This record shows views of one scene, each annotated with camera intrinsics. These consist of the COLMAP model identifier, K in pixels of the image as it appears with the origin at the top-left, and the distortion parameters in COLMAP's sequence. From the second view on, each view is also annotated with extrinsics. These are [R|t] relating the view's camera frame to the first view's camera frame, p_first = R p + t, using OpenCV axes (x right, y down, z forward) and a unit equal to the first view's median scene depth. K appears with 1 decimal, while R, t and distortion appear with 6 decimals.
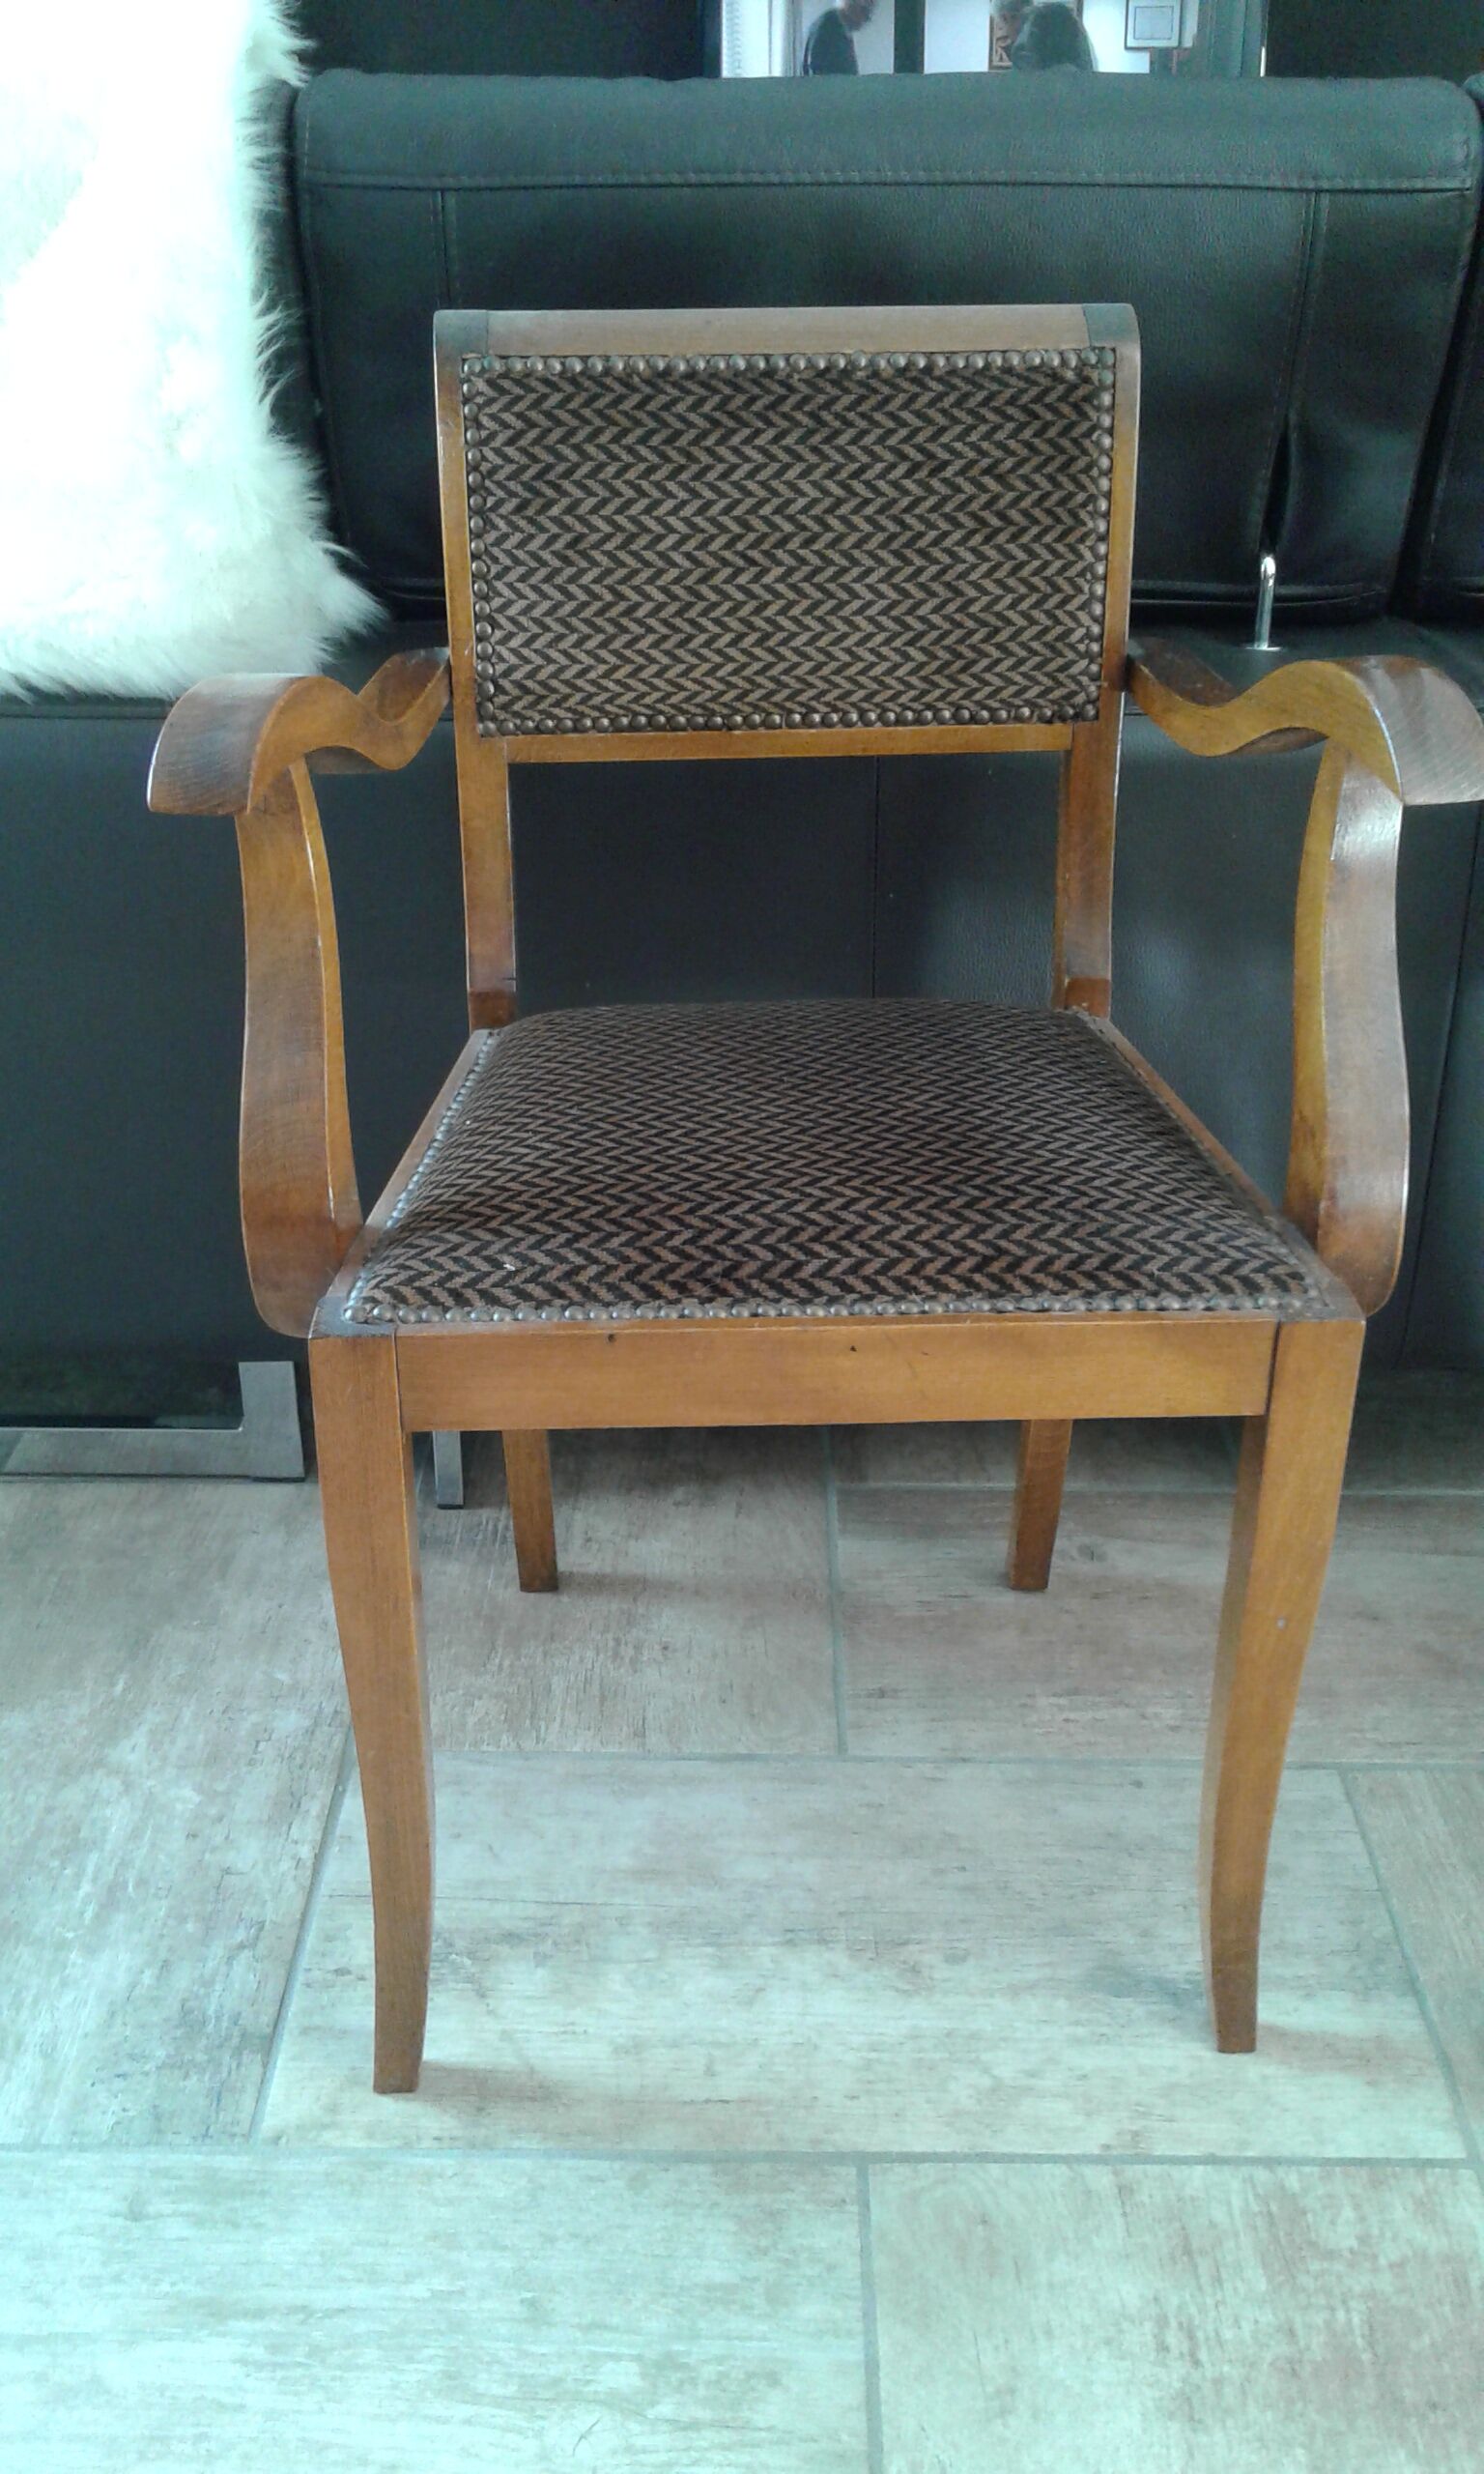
lens RADIAL K [[2251.5, 0, 764.9], [0, 2251.5, 1258.7], [0, 0, 1]] dist [0.085202, -0.192923]
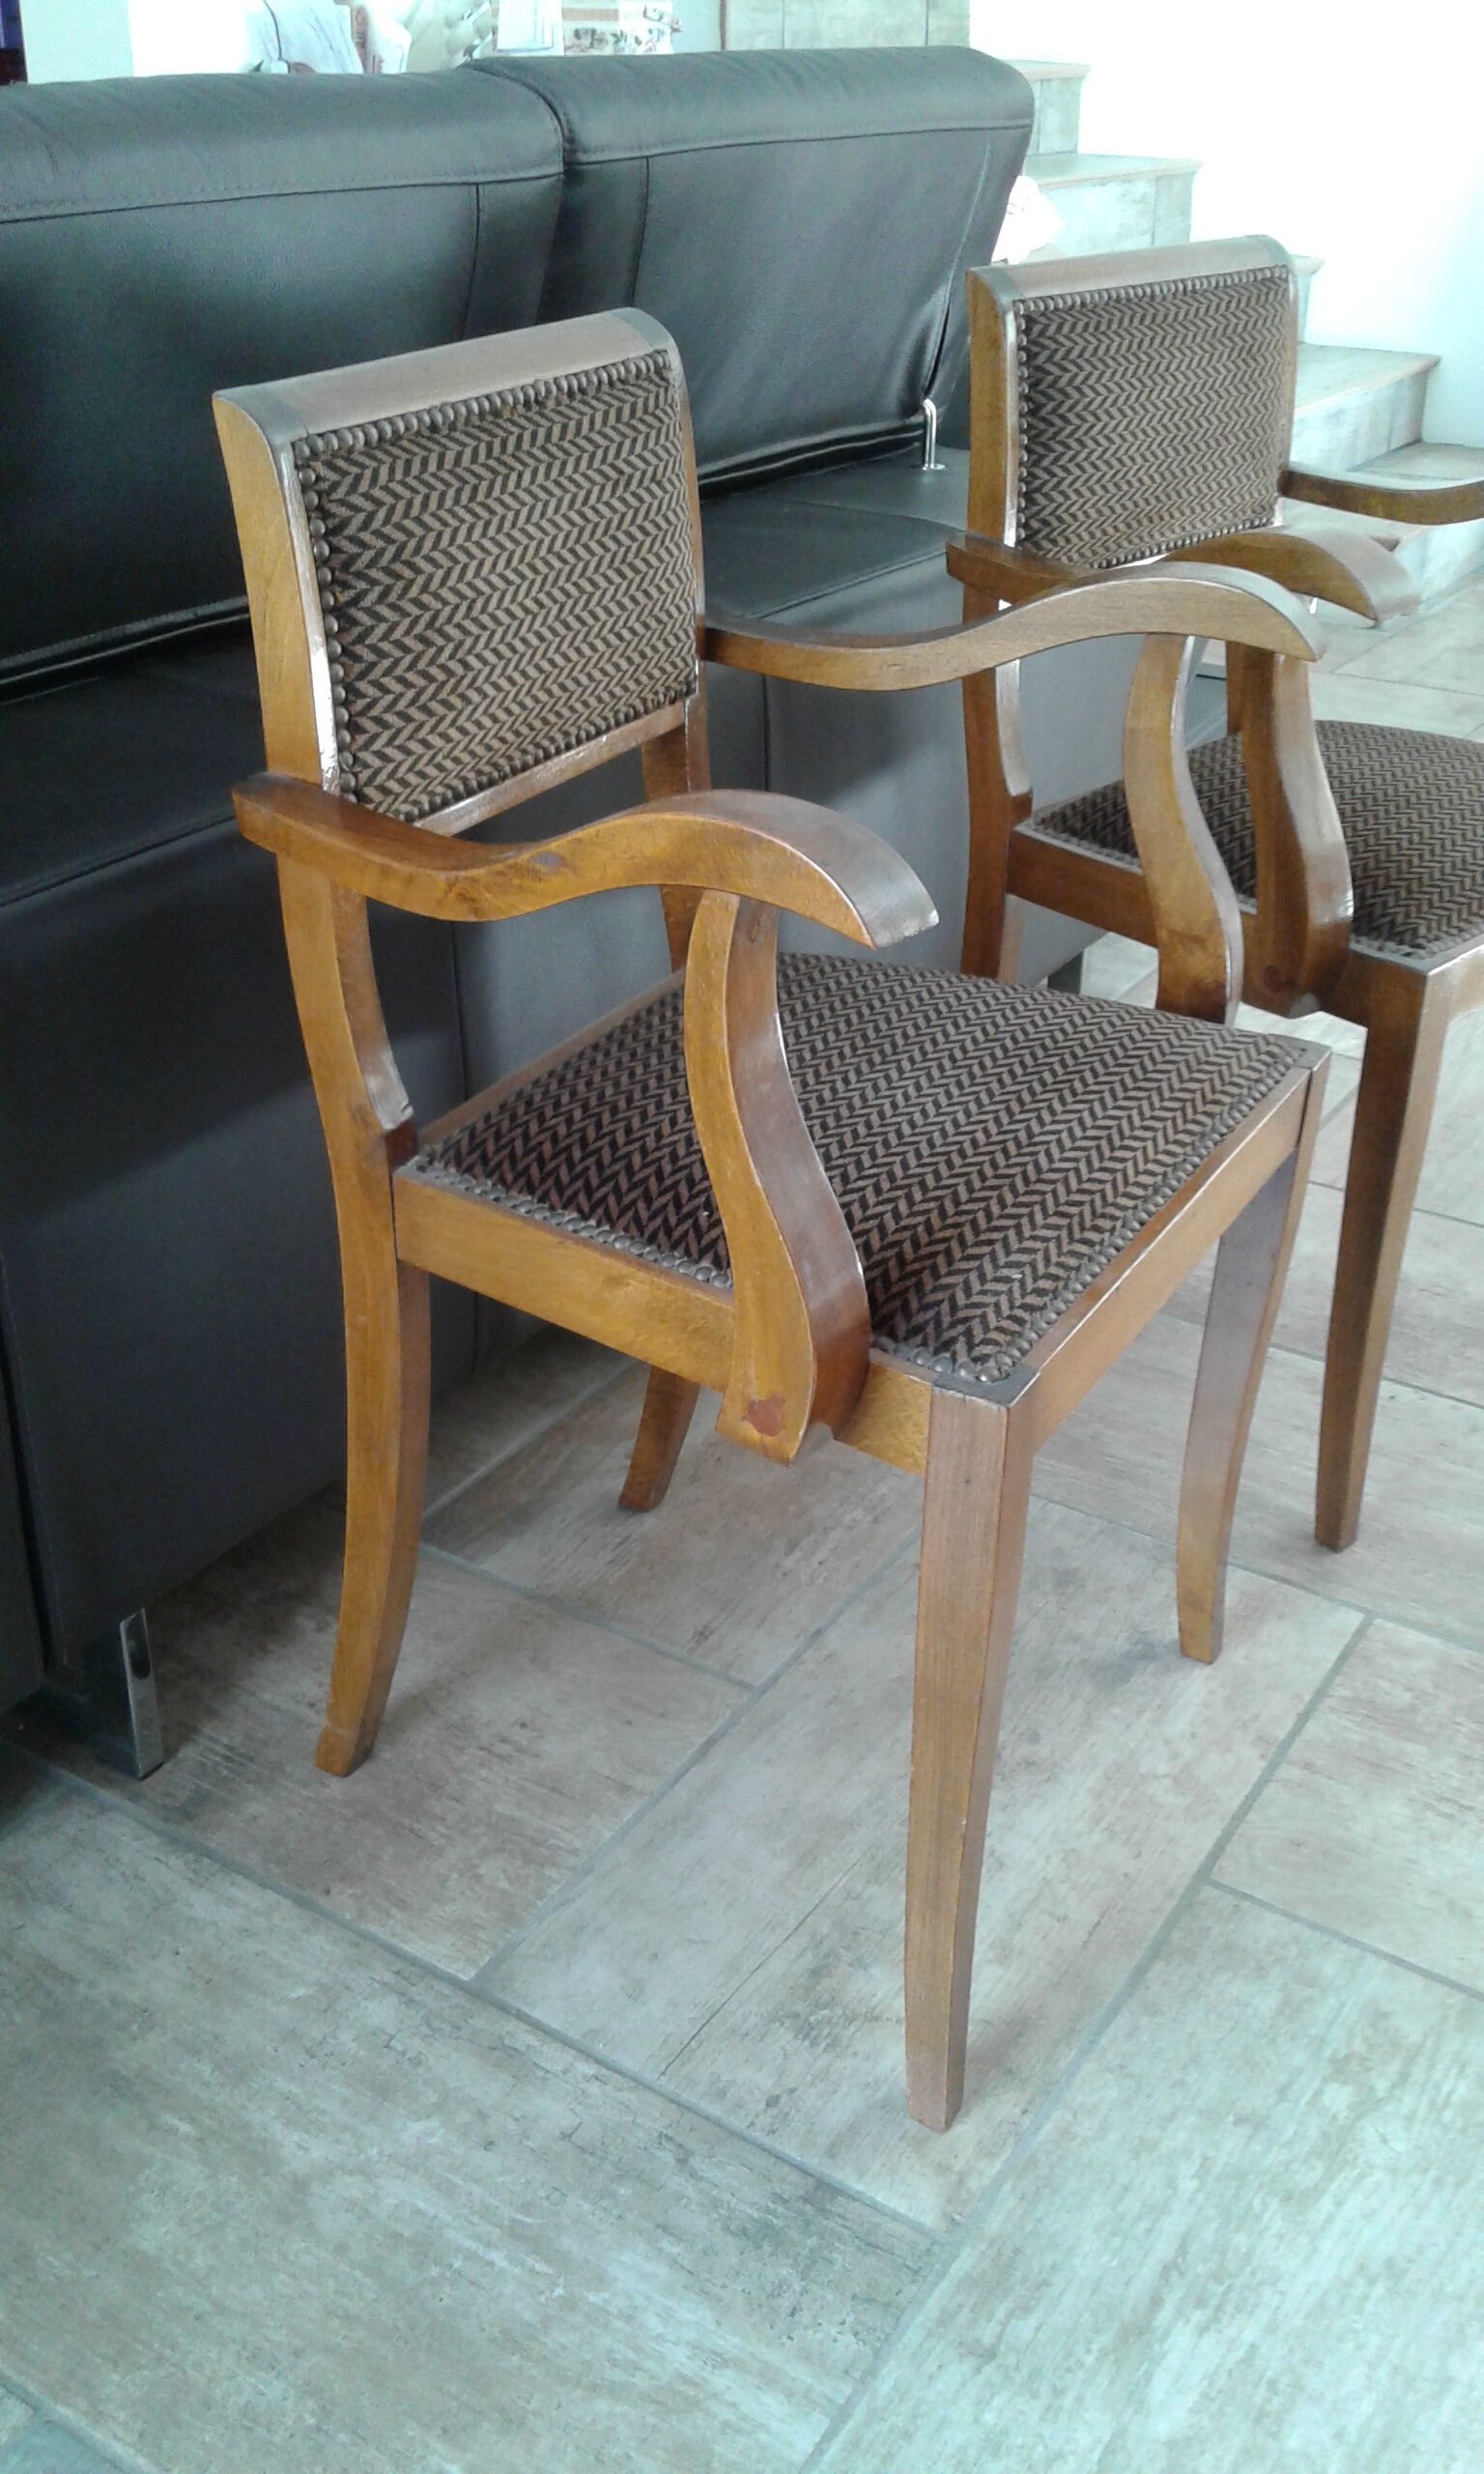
lens RADIAL K [[2244.0, 0, 731.5], [0, 2244.0, 1249.0], [0, 0, 1]] dist [0.093424, -0.236890]
pose [[0.545591, -0.399600, 0.736648, -0.777989], [0.373881, 0.902738, 0.212785, -0.228875], [-0.750028, 0.159325, 0.641929, 0.347883]]
